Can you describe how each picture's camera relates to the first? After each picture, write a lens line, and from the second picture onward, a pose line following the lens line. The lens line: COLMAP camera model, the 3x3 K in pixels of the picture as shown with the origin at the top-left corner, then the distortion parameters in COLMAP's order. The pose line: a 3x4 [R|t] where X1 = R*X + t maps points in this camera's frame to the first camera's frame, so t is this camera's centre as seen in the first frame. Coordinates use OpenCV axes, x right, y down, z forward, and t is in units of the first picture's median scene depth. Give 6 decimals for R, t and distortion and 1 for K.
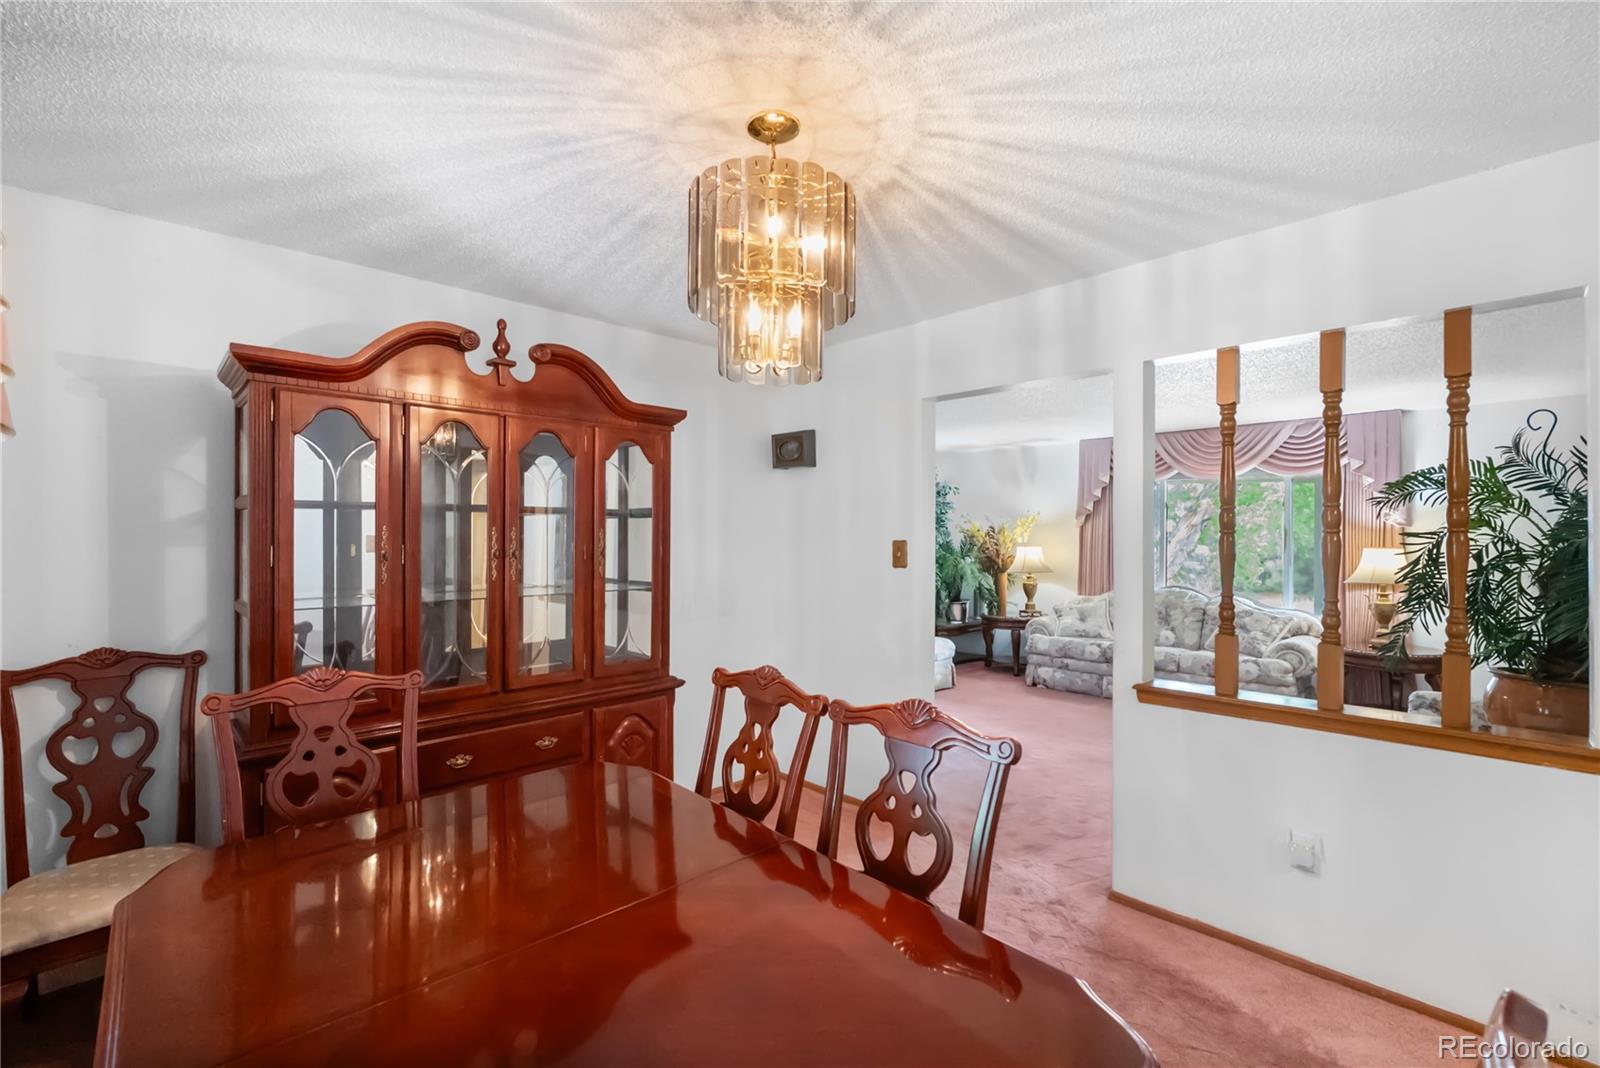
lens RADIAL K [[707.4, 0, 800.5], [0, 707.4, 536.8], [0, 0, 1]] dist [-0.005702, 0.000187]
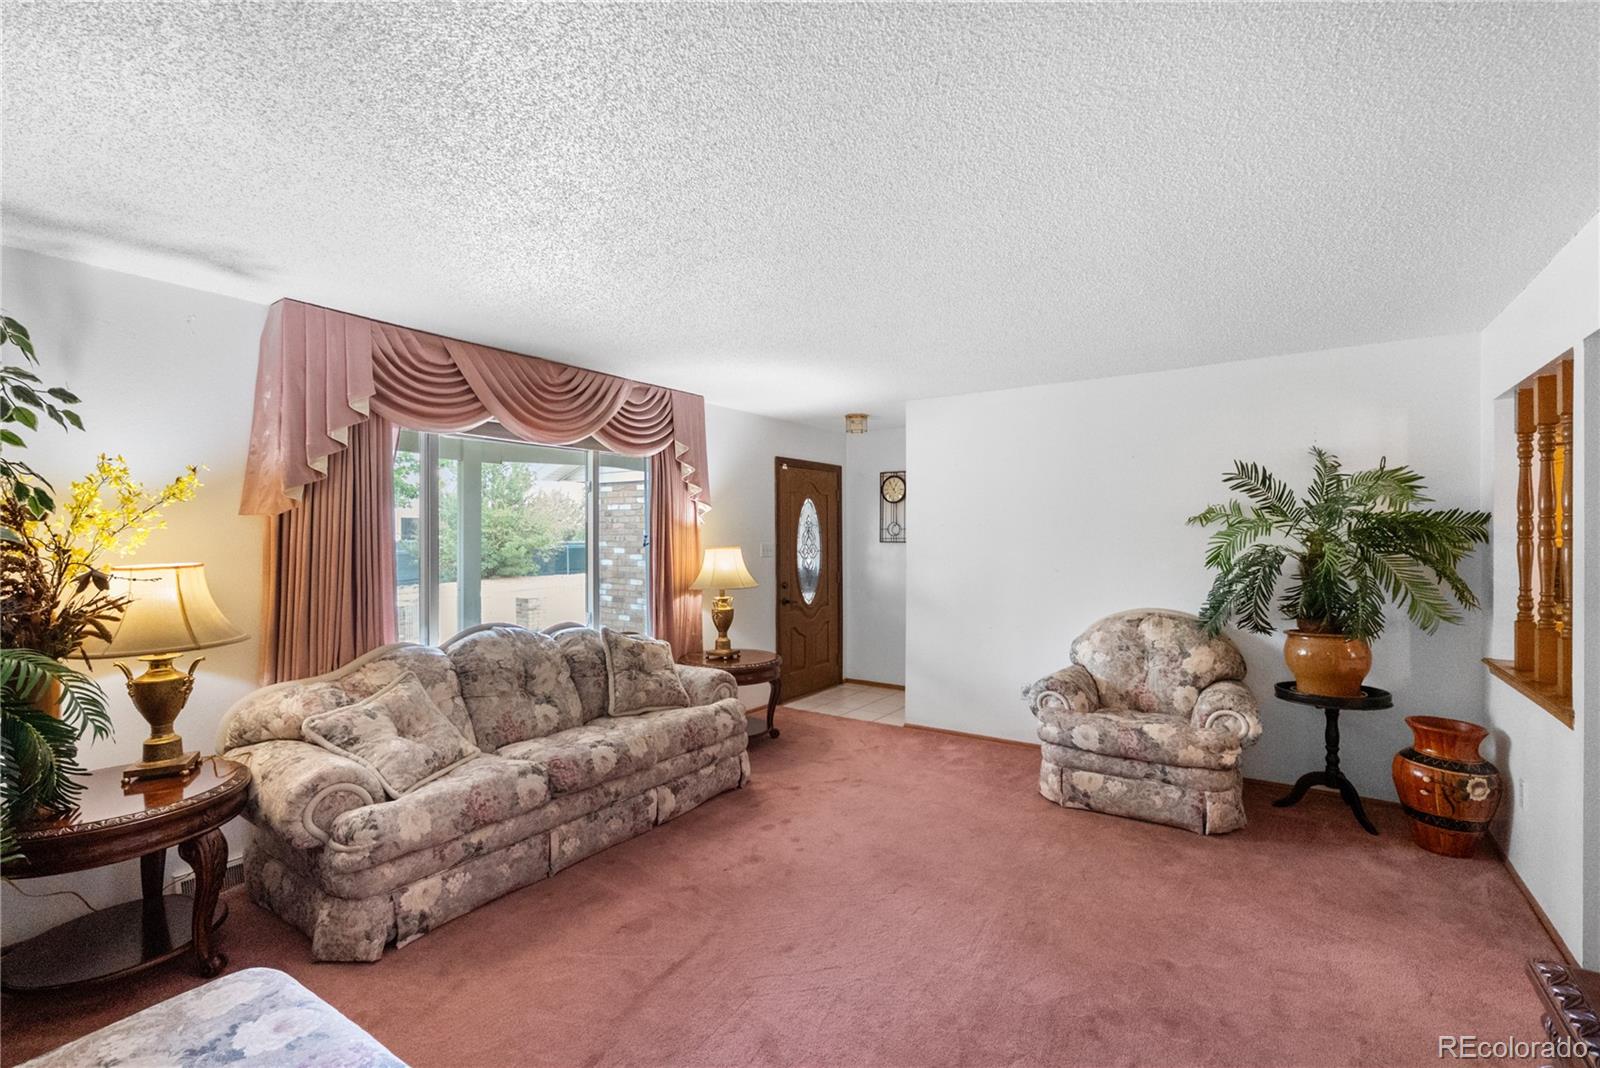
lens RADIAL K [[707.4, 0, 801.5], [0, 707.4, 531.1], [0, 0, 1]] dist [-0.005702, 0.000187]
pose [[-0.231443, 0.003044, 0.972844, -0.070595], [-0.000665, 0.999994, -0.003287, -0.002476], [-0.972848, -0.001407, -0.231440, 0.906637]]
